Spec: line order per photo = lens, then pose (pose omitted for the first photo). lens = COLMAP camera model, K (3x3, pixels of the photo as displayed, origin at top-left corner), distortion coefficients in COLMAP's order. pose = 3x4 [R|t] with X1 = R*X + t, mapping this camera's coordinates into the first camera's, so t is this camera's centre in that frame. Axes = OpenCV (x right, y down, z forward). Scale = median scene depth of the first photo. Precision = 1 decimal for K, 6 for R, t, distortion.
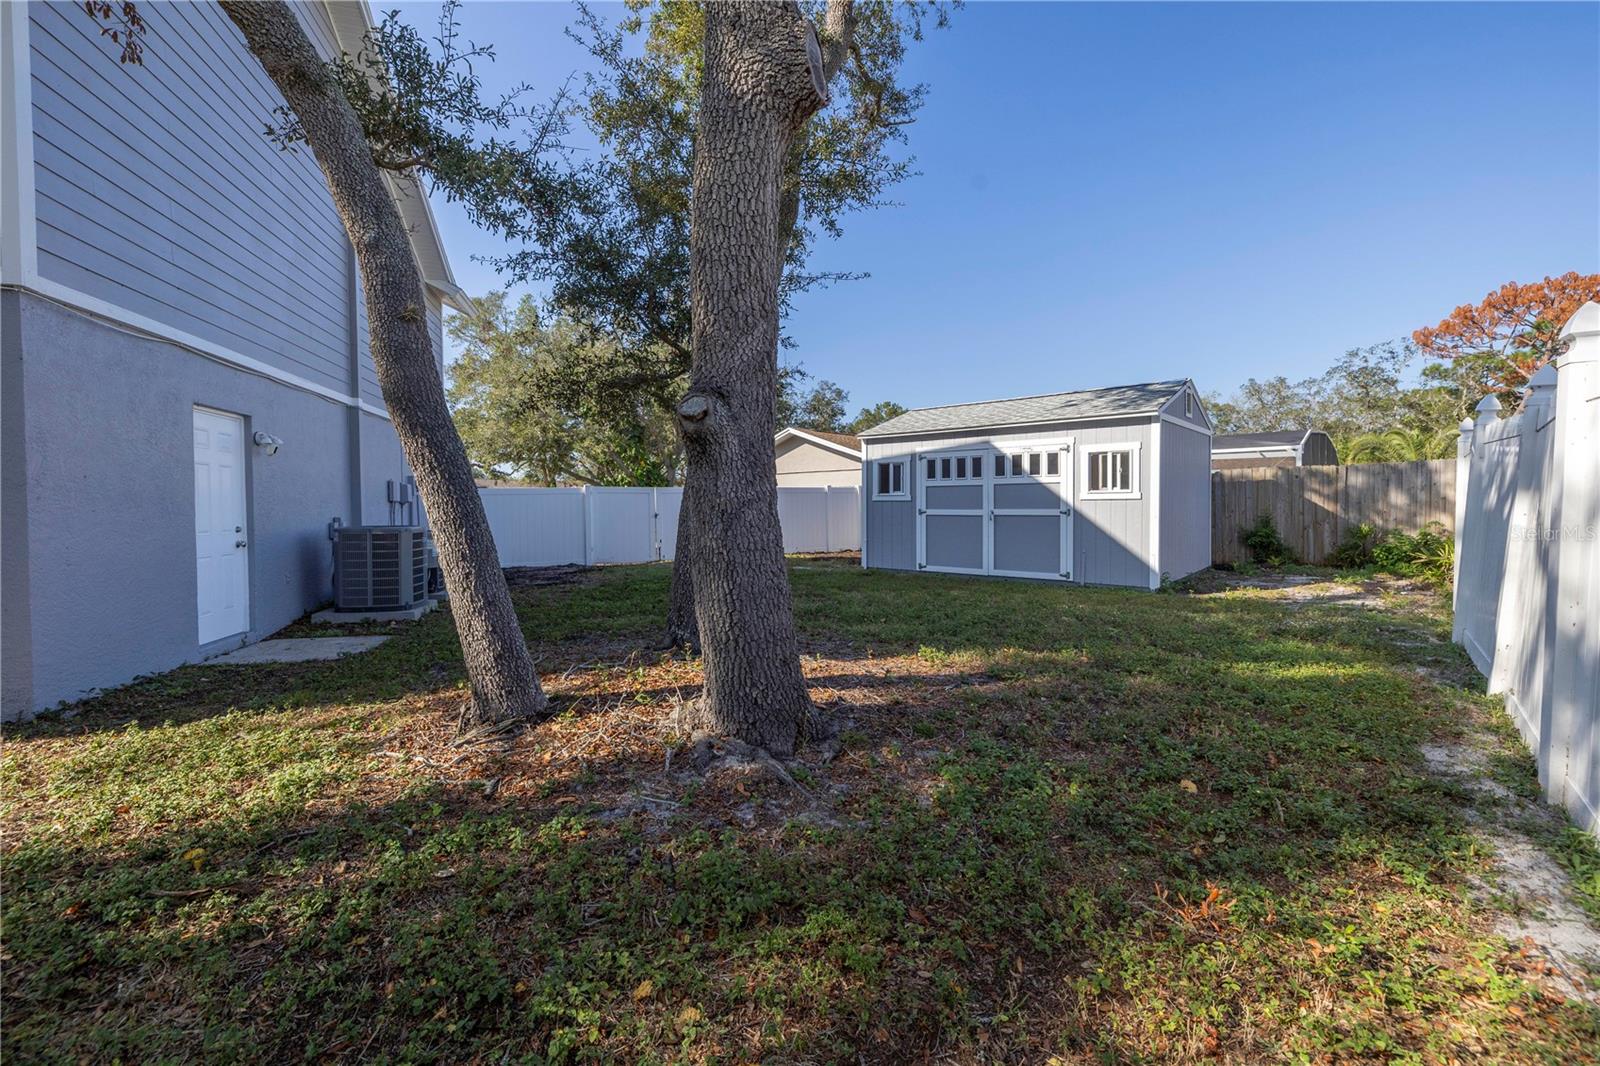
lens RADIAL K [[672.7, 0, 812.0], [0, 672.7, 527.2], [0, 0, 1]] dist [0.000402, -0.000592]
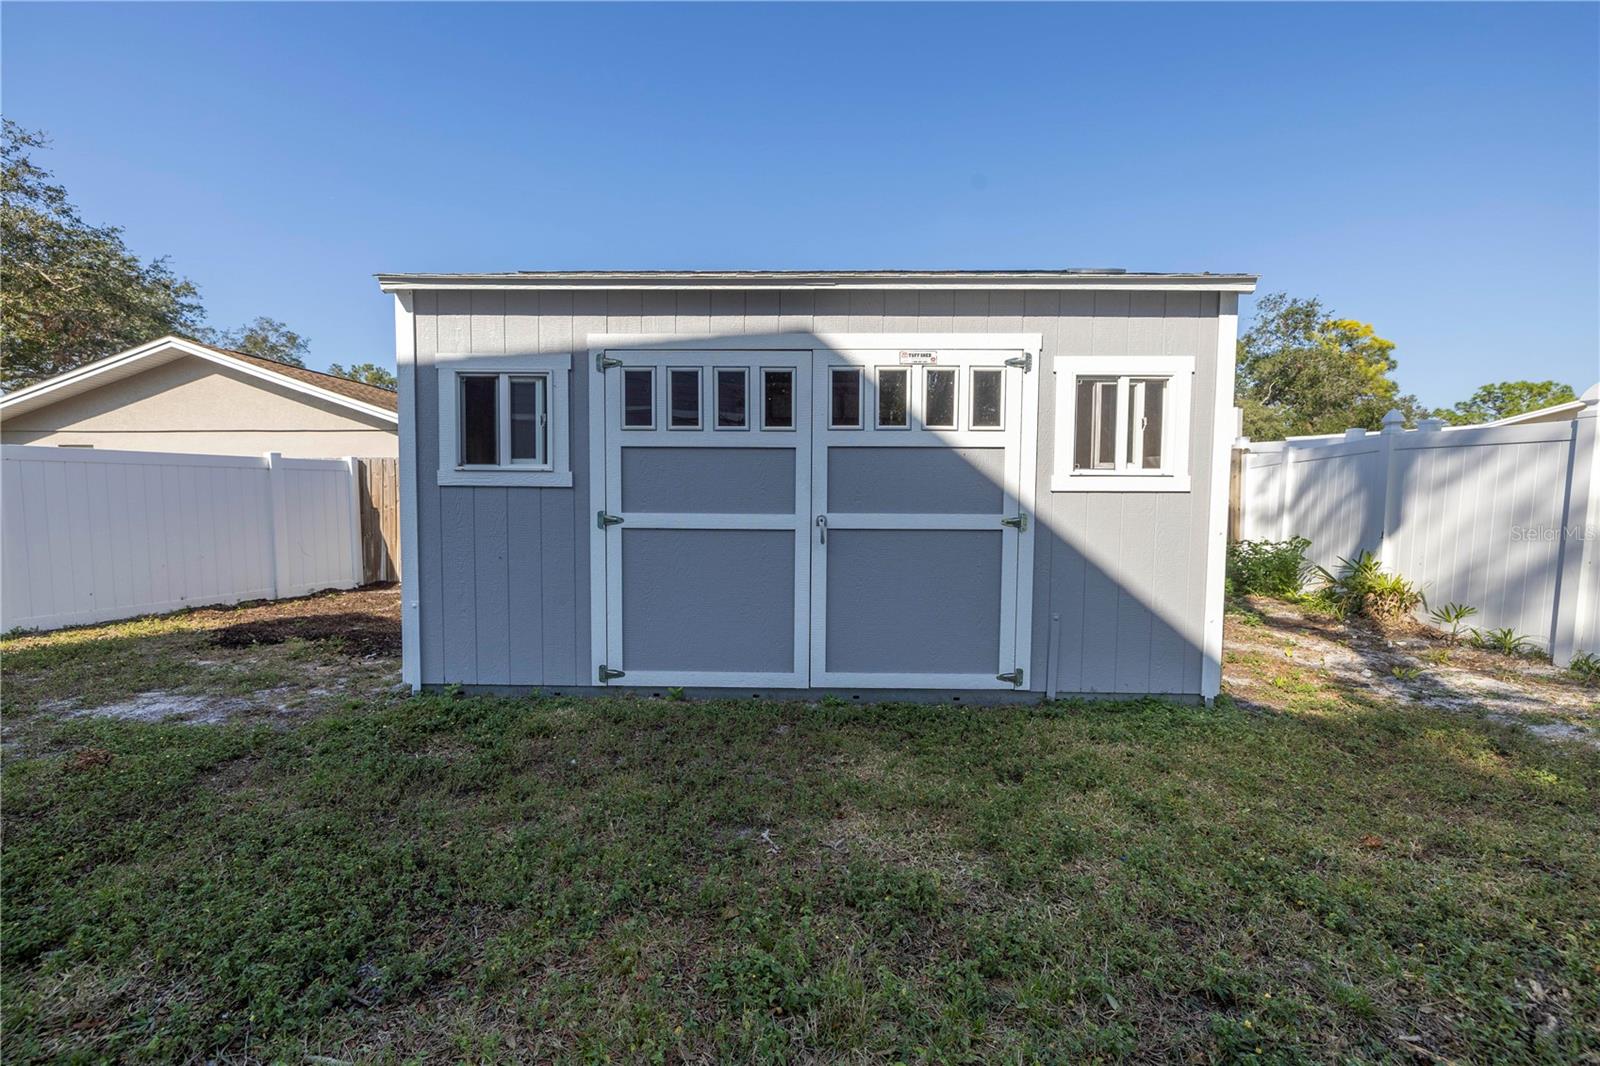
lens RADIAL K [[672.7, 0, 795.5], [0, 672.7, 535.7], [0, 0, 1]] dist [0.000402, -0.000592]
pose [[0.778499, -0.025843, 0.627114, 0.021219], [0.011040, 0.999561, 0.027485, -0.025326], [-0.627549, -0.014474, 0.778442, 0.729931]]
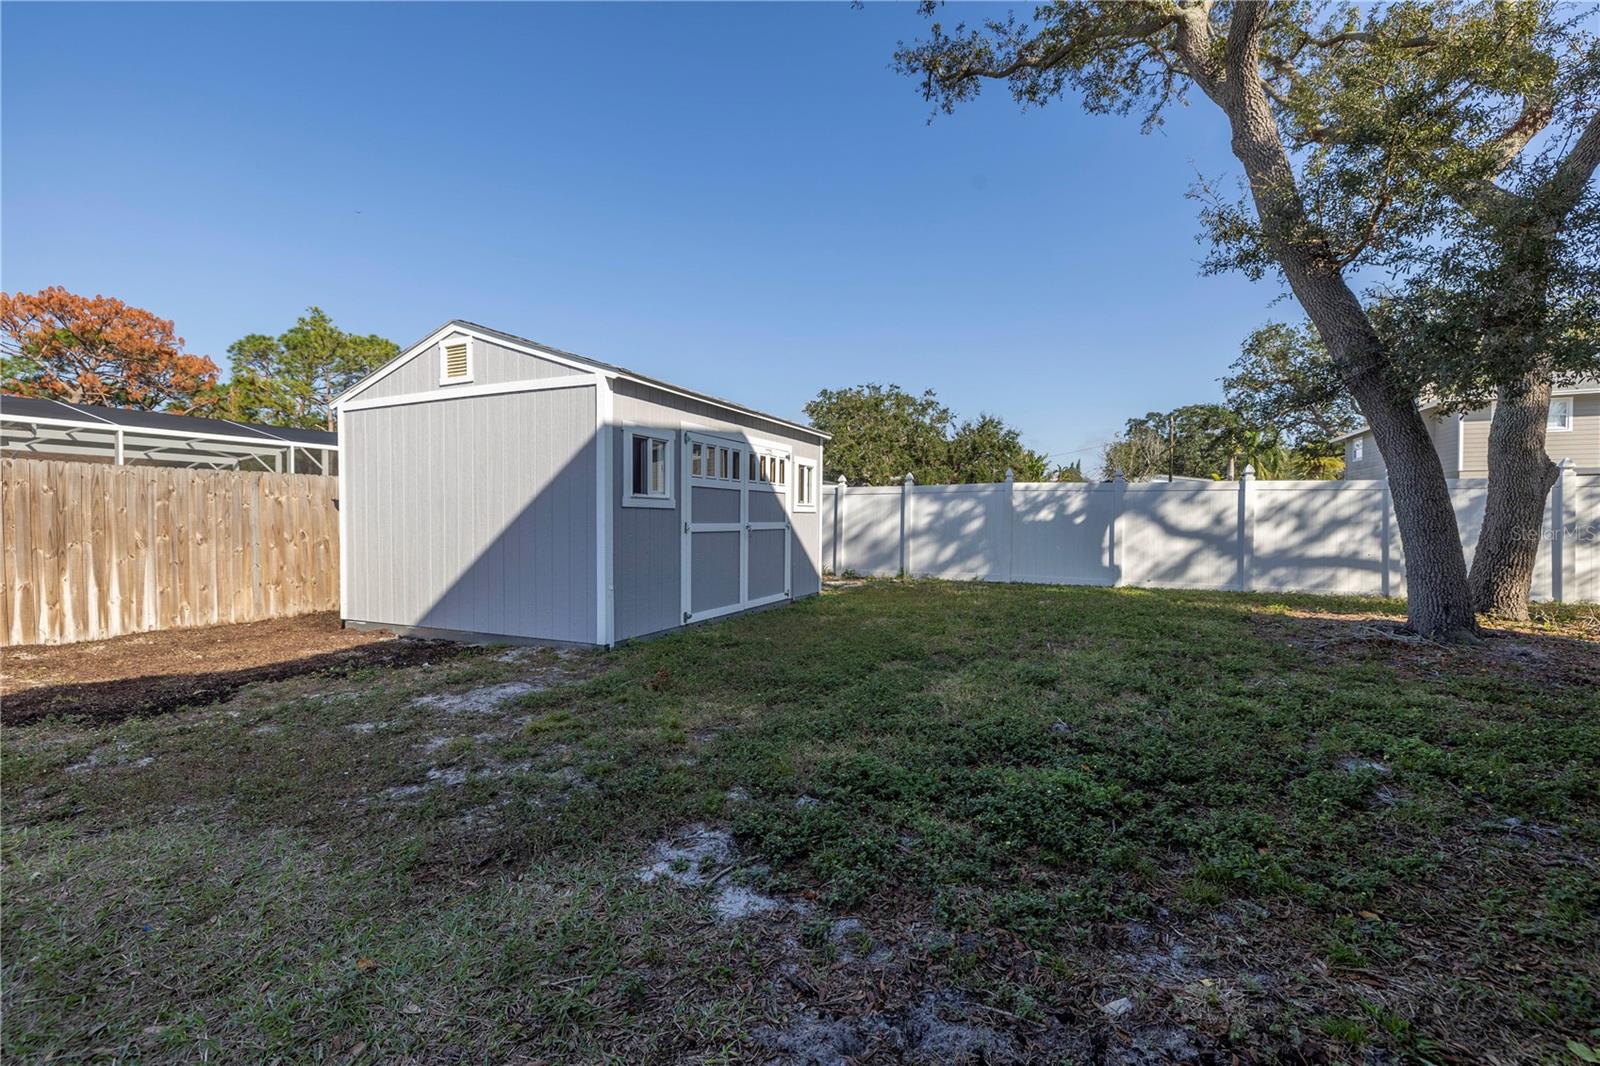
lens RADIAL K [[672.7, 0, 795.0], [0, 672.7, 528.5], [0, 0, 1]] dist [0.000402, -0.000592]
pose [[-0.250844, -0.008638, 0.967989, -0.494053], [0.030816, 0.999382, 0.016904, -0.031987], [-0.967537, 0.034070, -0.250423, 1.158996]]
